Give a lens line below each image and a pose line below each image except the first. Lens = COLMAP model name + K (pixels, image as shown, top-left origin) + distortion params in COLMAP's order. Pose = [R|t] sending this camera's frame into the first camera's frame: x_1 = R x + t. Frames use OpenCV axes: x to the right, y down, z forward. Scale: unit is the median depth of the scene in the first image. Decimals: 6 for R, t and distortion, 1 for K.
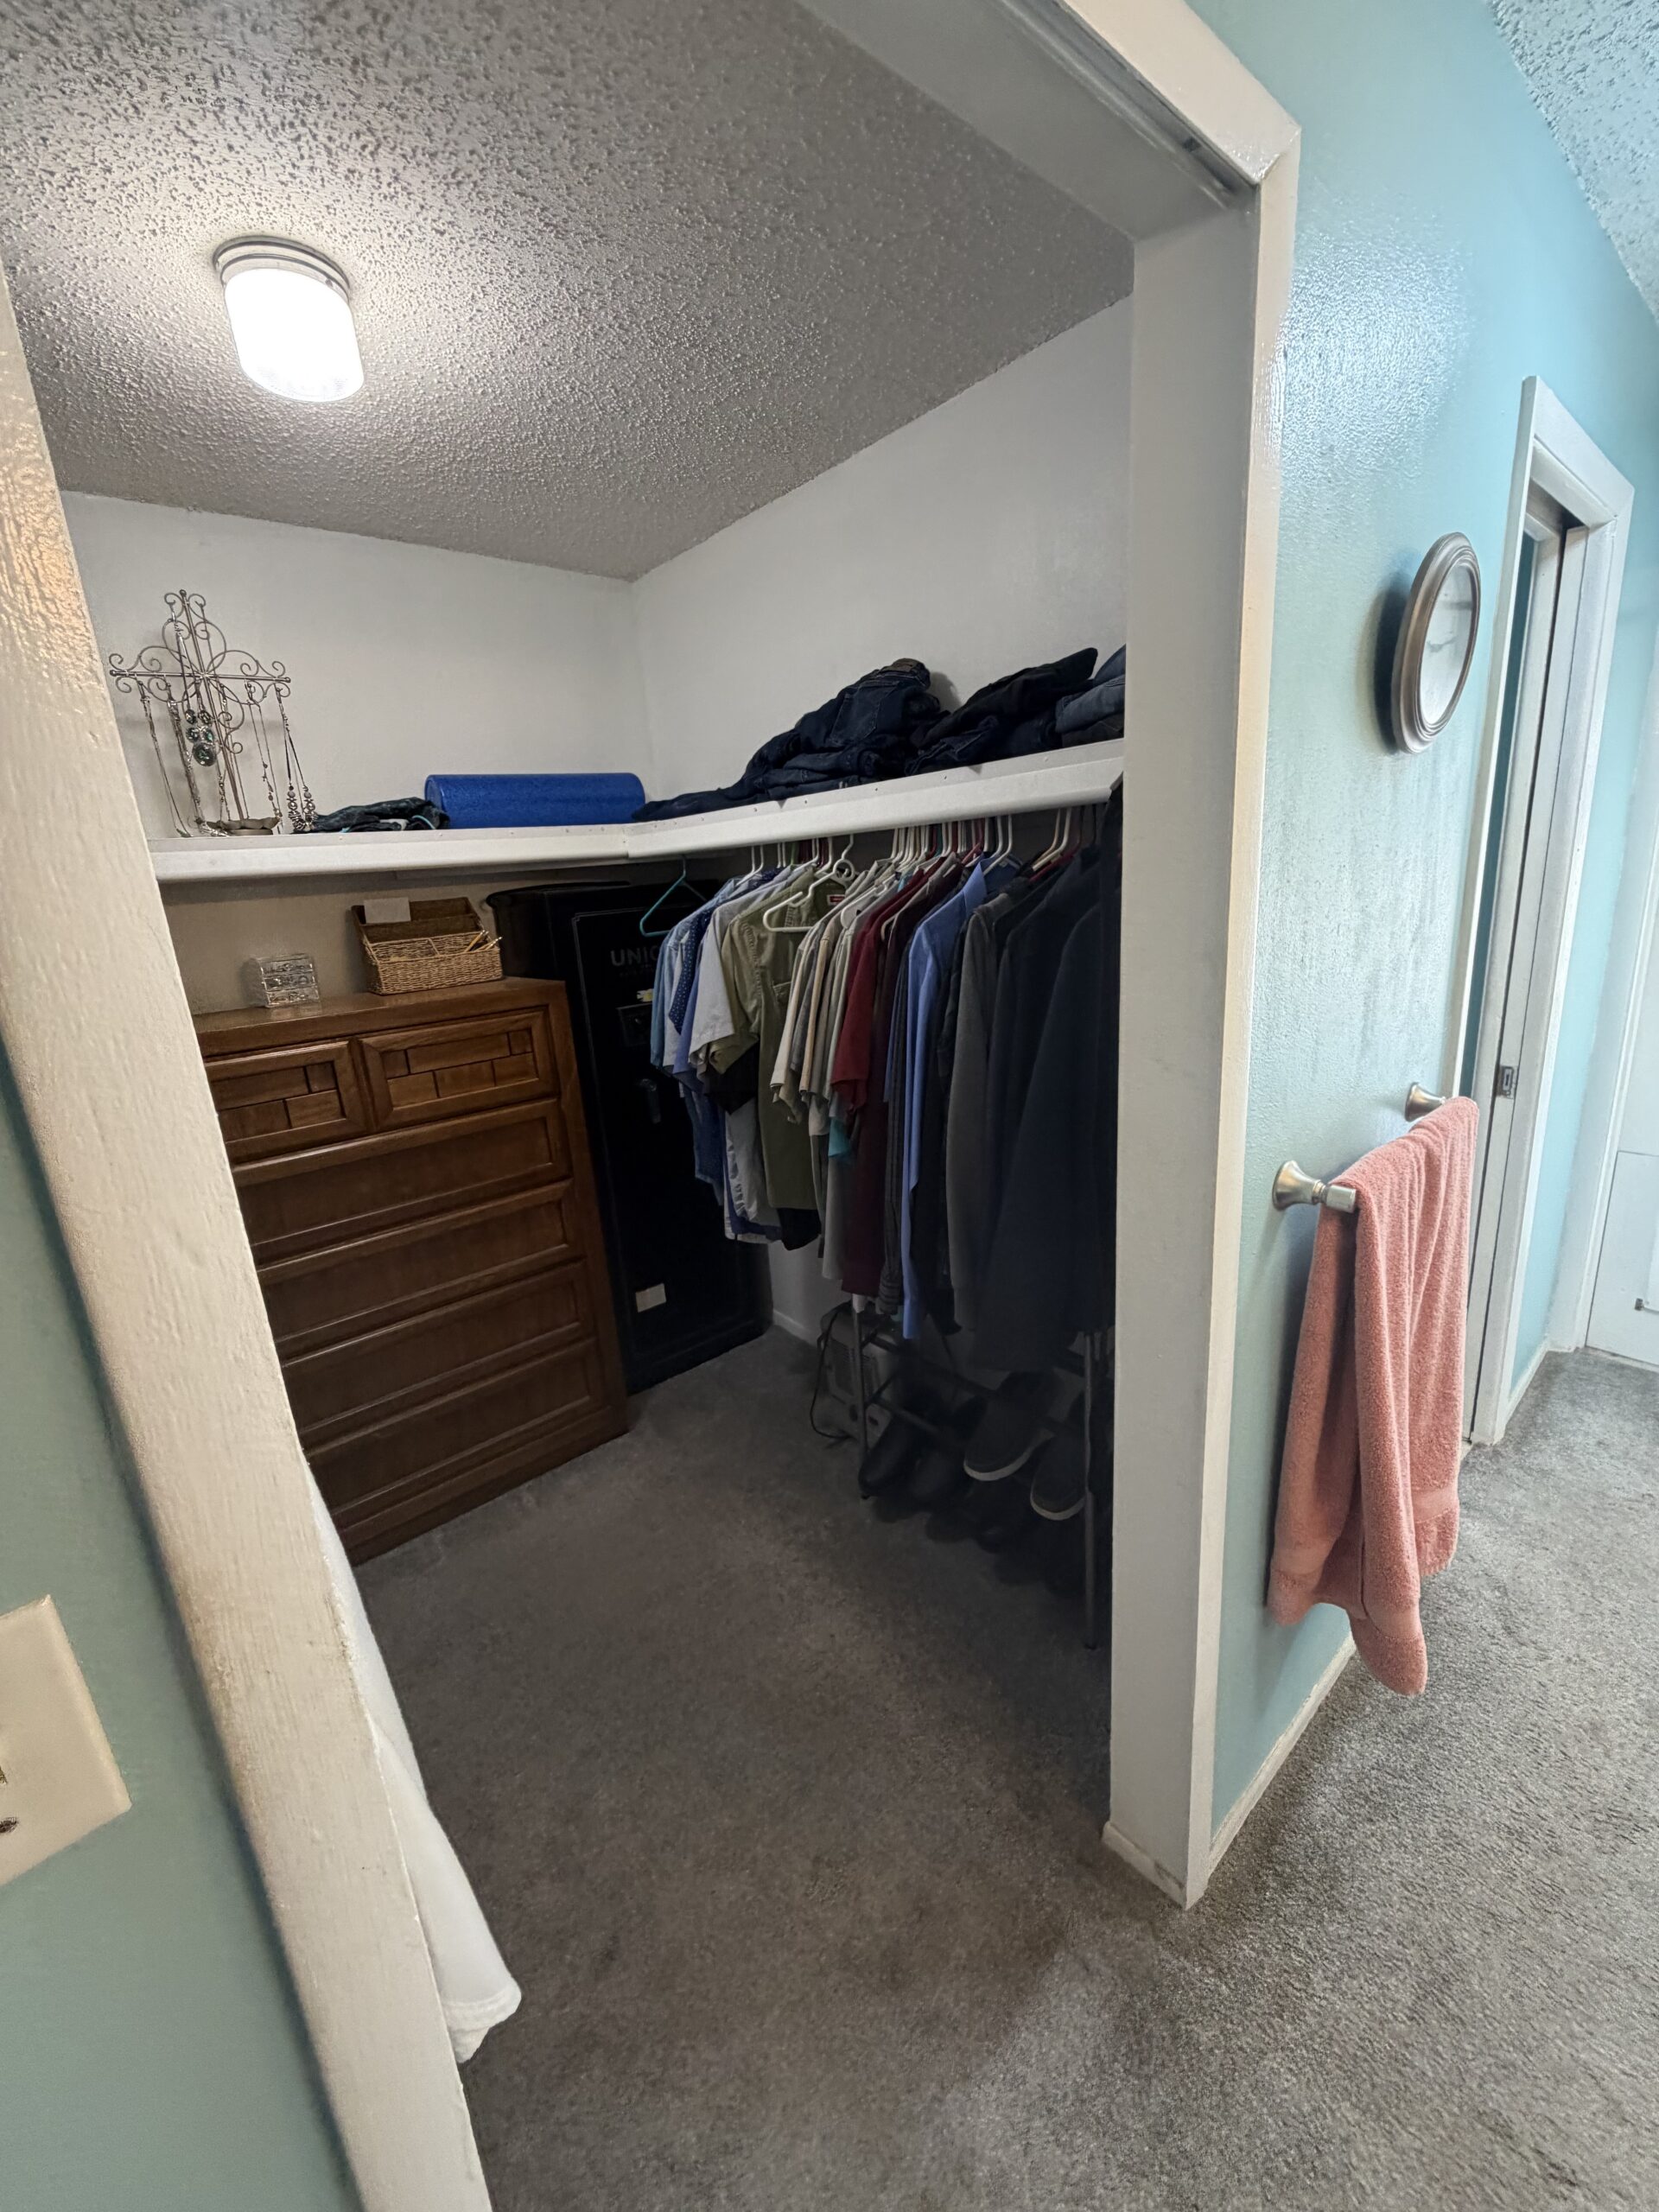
lens RADIAL K [[882.1, 0, 830.8], [0, 882.1, 1108.3], [0, 0, 1]] dist [0.000296, 0.000466]
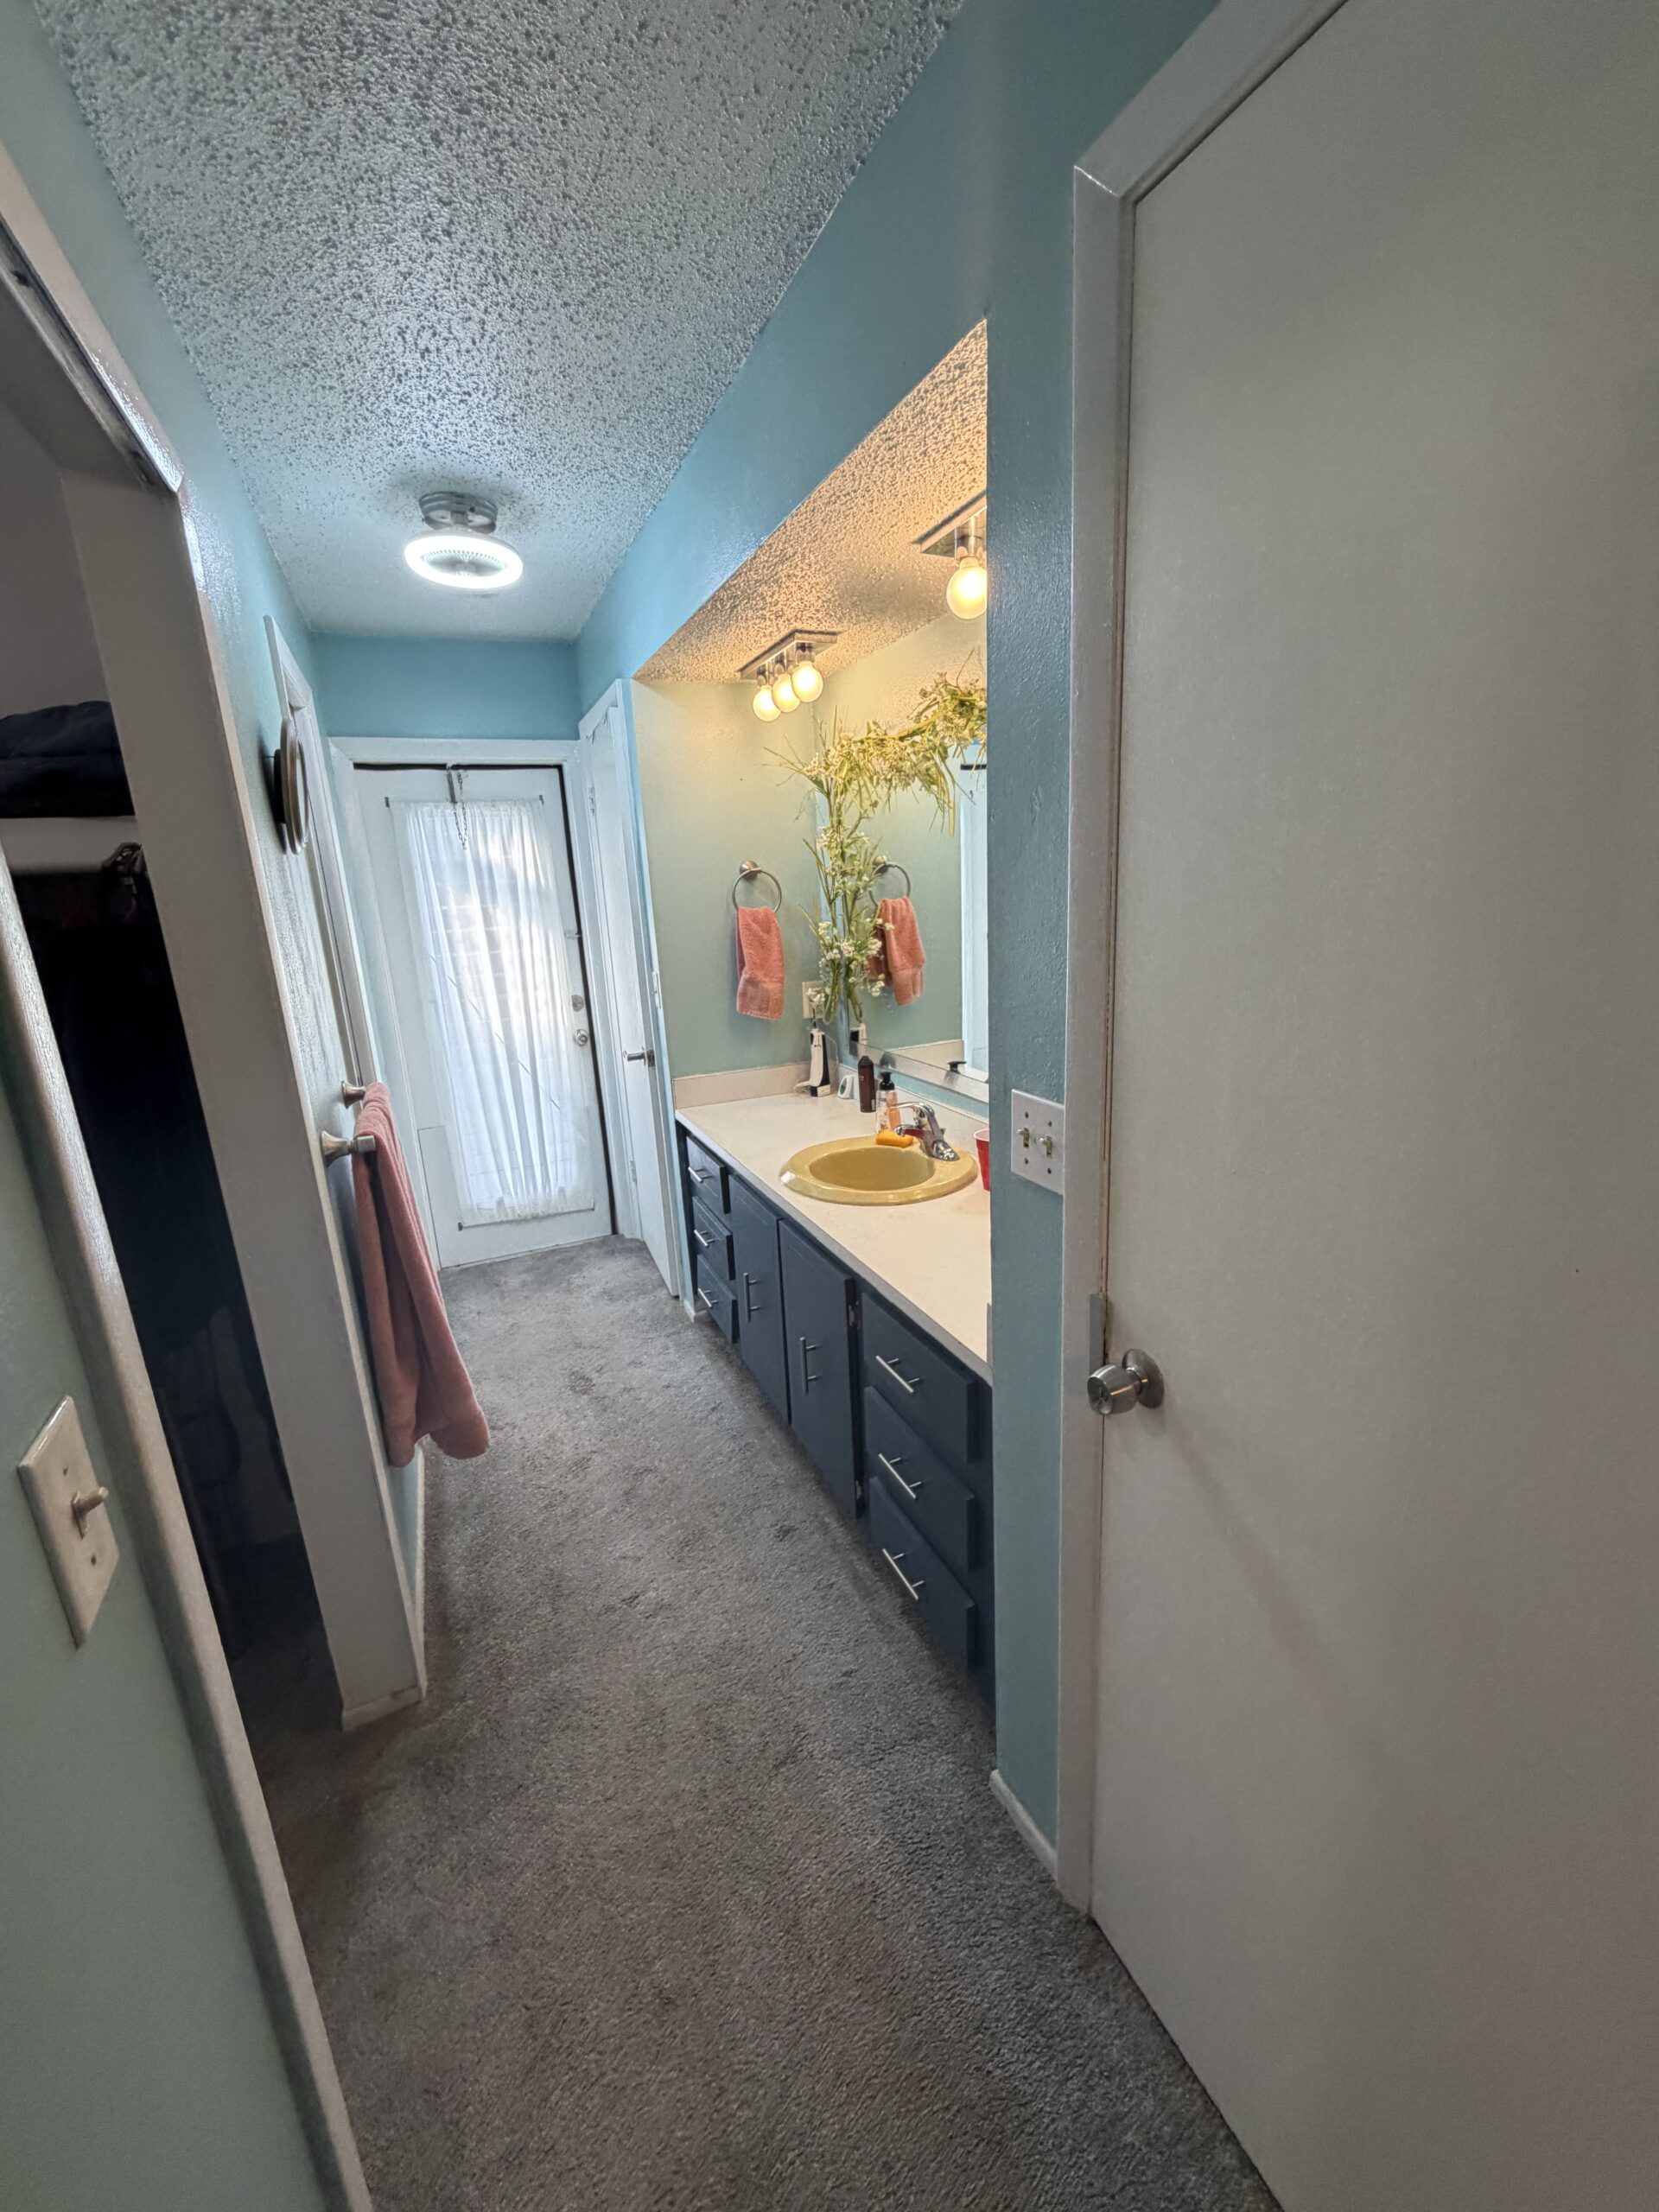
lens RADIAL K [[882.1, 0, 831.3], [0, 882.1, 1107.8], [0, 0, 1]] dist [0.000296, 0.000466]
pose [[0.287109, -0.182626, 0.940328, -0.506587], [0.270996, 0.957040, 0.103129, 0.088824], [-0.918765, 0.225216, 0.324265, -0.193855]]
